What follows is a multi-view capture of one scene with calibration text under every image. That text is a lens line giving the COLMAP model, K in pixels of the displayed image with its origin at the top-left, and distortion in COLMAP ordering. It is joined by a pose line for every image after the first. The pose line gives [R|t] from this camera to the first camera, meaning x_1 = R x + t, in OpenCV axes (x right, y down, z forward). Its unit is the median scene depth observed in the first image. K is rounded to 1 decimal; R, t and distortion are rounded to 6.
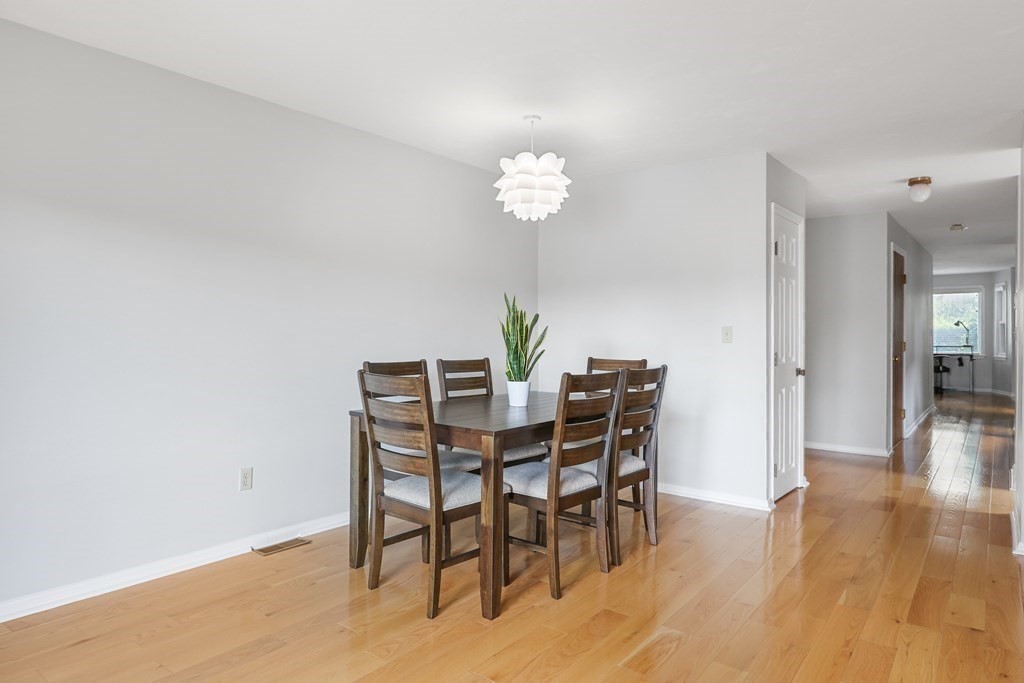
lens RADIAL K [[661.3, 0, 510.9], [0, 661.3, 335.0], [0, 0, 1]] dist [0.000610, -0.000883]
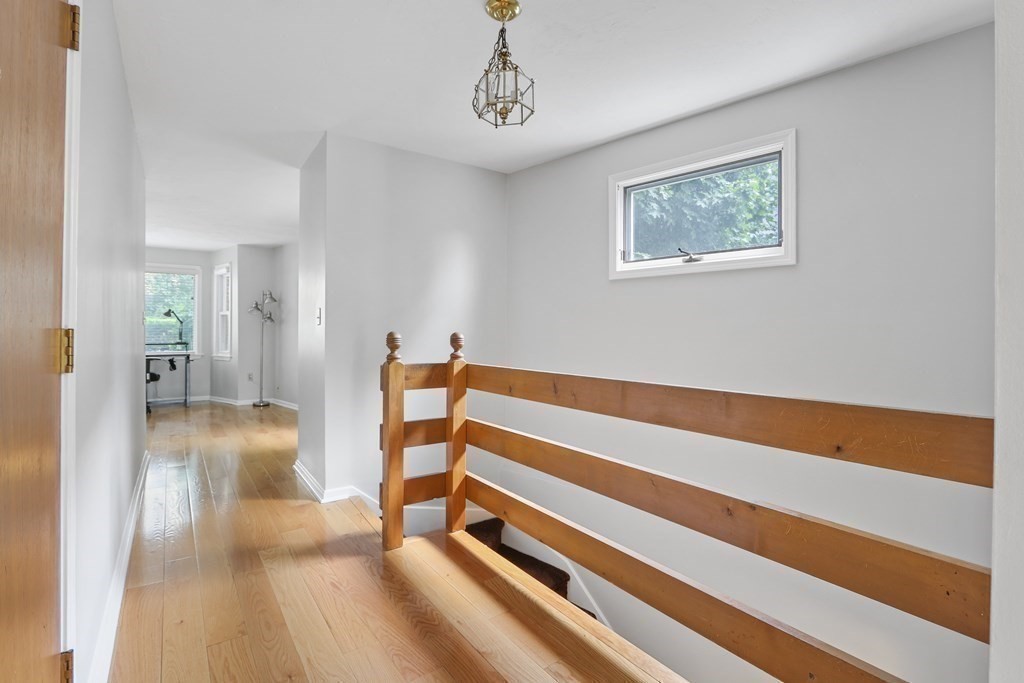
lens RADIAL K [[472.6, 0, 513.2], [0, 472.6, 336.8], [0, 0, 1]] dist [-0.021682, -0.000127]
pose [[0.296838, -0.002402, 0.954925, 0.291424], [-0.004012, 0.999985, 0.003762, 0.005761], [-0.954919, -0.004948, 0.296824, 0.477528]]
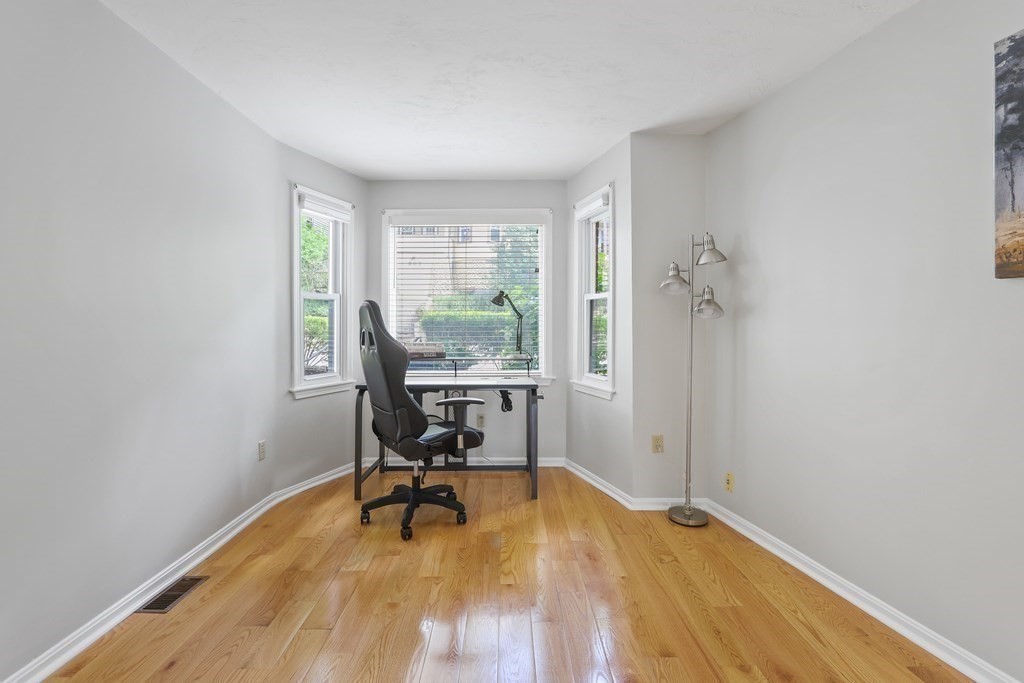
lens RADIAL K [[472.6, 0, 511.7], [0, 472.6, 334.3], [0, 0, 1]] dist [-0.021682, -0.000127]
pose [[0.792613, -0.010548, 0.609634, 0.519951], [0.000741, 0.999866, 0.016336, -0.001777], [-0.609725, -0.012496, 0.792514, 0.786938]]
